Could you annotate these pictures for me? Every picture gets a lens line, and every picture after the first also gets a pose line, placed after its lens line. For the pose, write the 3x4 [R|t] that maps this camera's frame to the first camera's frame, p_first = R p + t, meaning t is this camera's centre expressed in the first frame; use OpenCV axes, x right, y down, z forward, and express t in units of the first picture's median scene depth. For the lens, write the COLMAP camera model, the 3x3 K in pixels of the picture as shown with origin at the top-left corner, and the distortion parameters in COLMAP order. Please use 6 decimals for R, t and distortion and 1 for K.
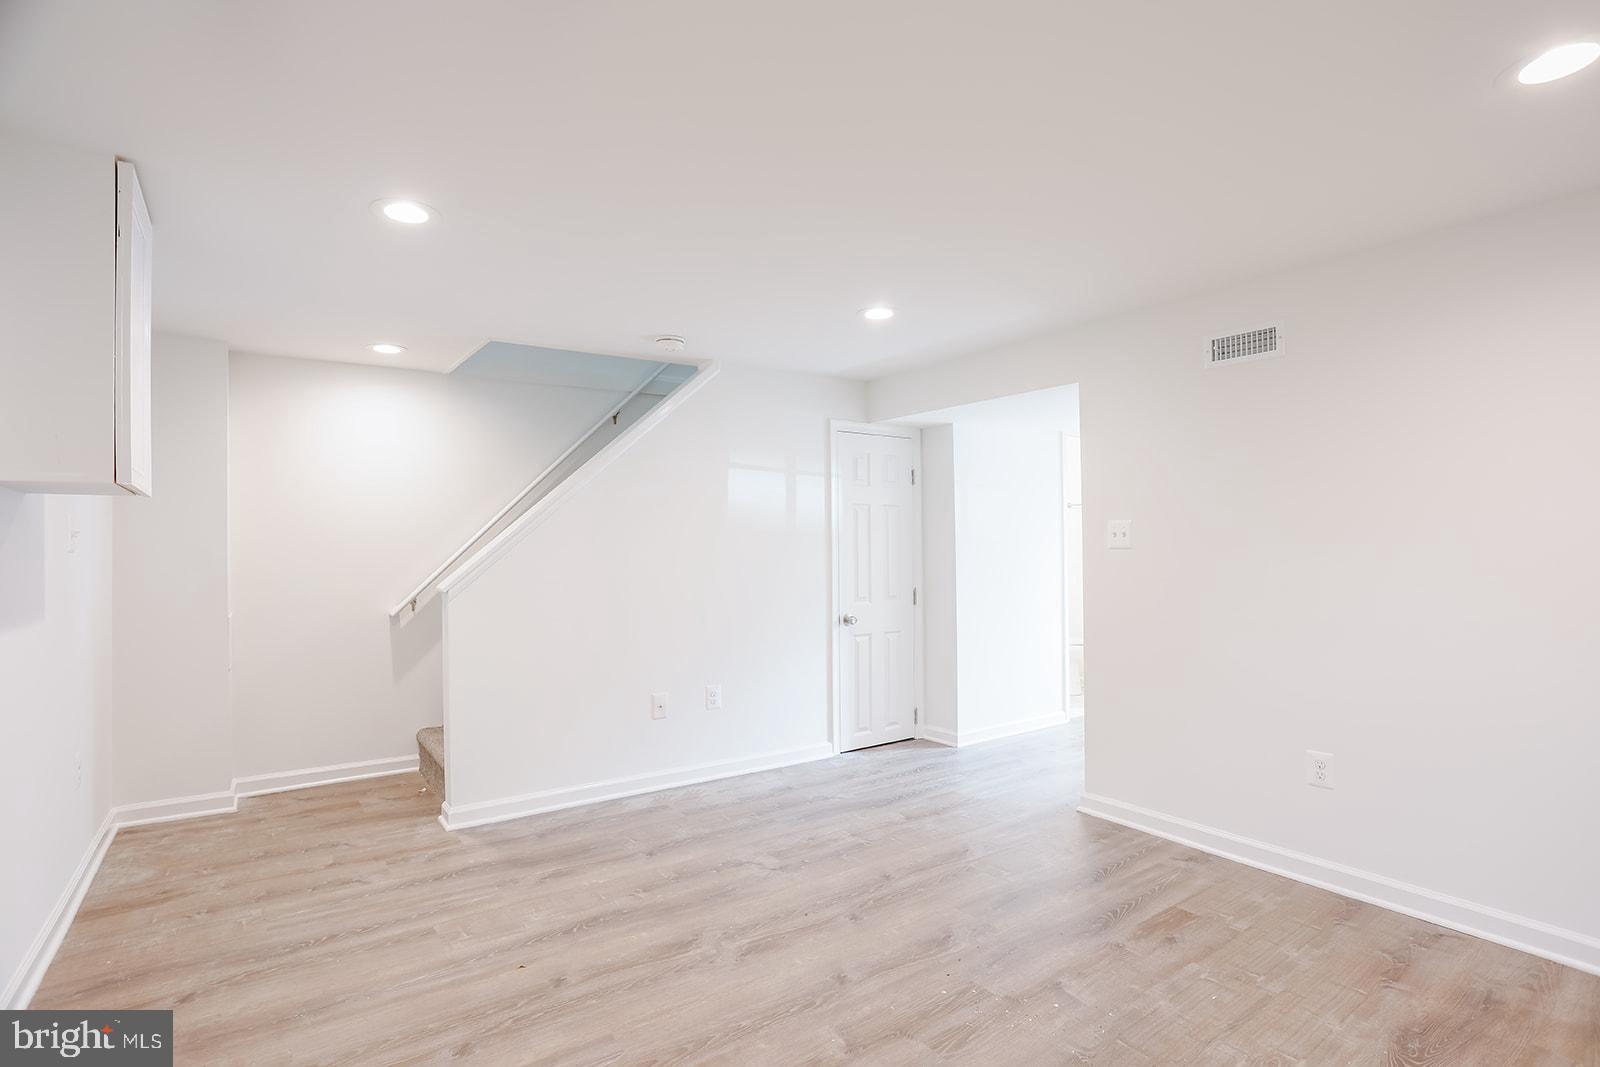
lens RADIAL K [[781.4, 0, 792.3], [0, 781.4, 533.2], [0, 0, 1]] dist [-0.019051, 0.003860]
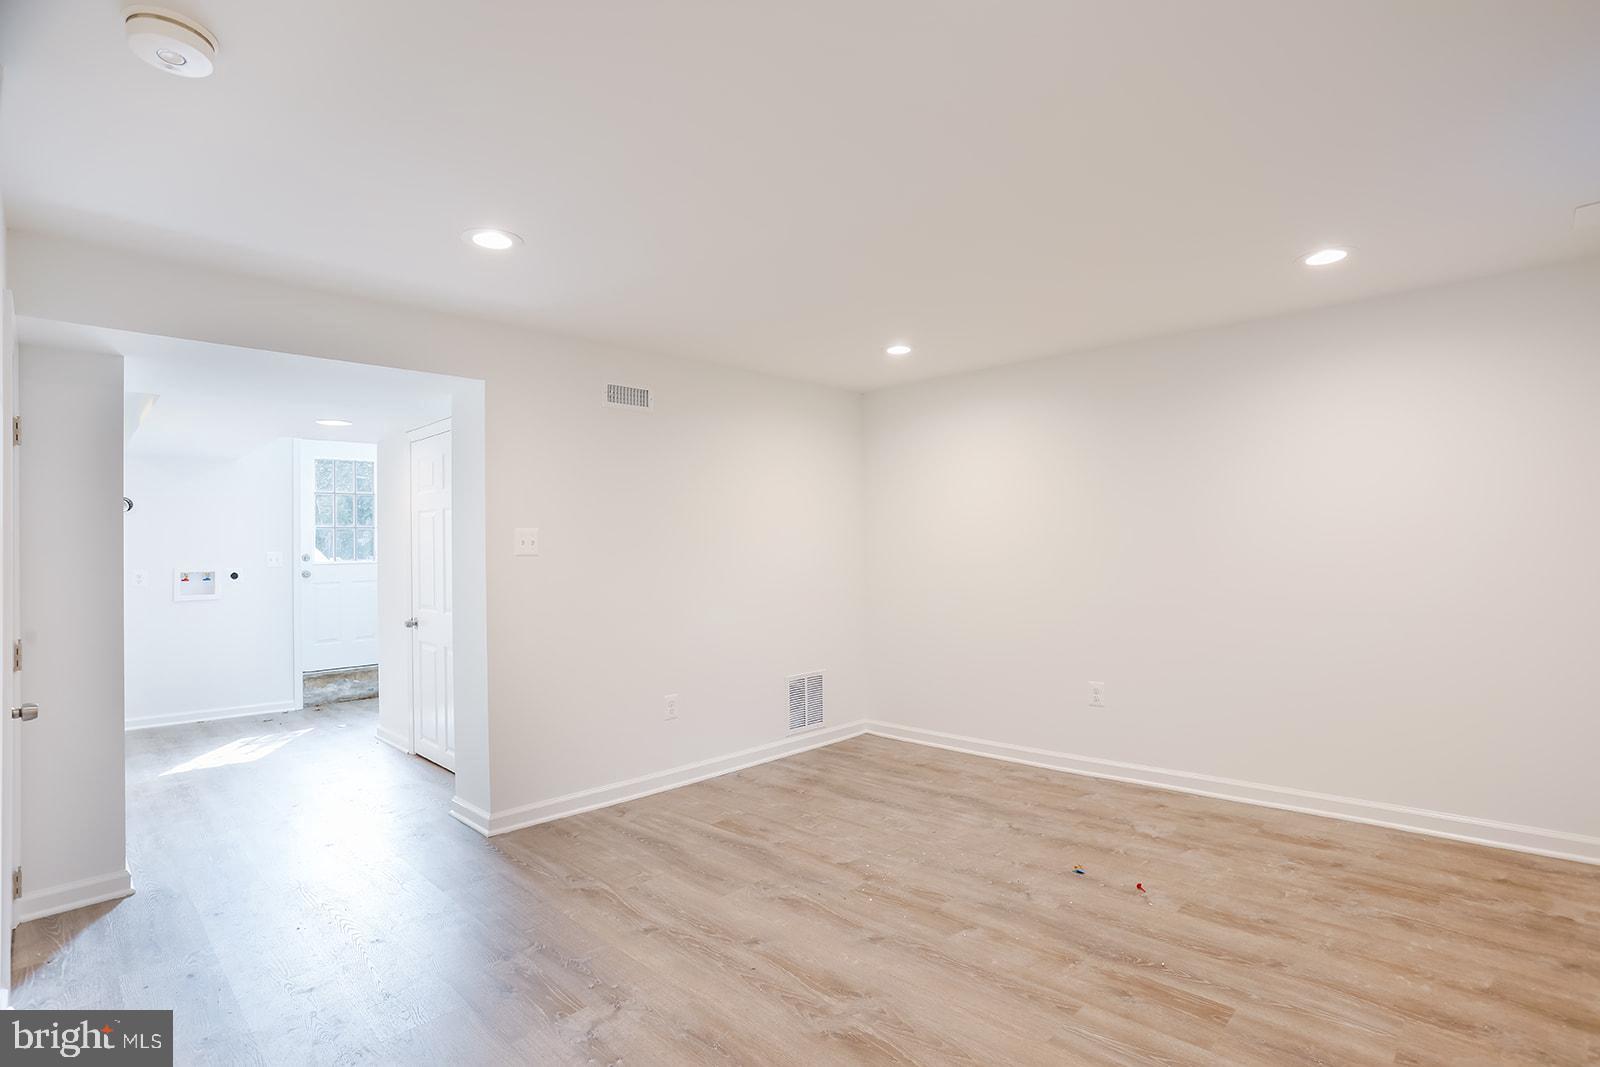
lens RADIAL K [[781.4, 0, 792.2], [0, 781.4, 545.2], [0, 0, 1]] dist [-0.019051, 0.003860]
pose [[-0.170422, 0.015216, 0.985254, -0.880670], [0.000396, 0.999882, -0.015373, 0.029206], [-0.985371, -0.002230, -0.170408, 1.138439]]
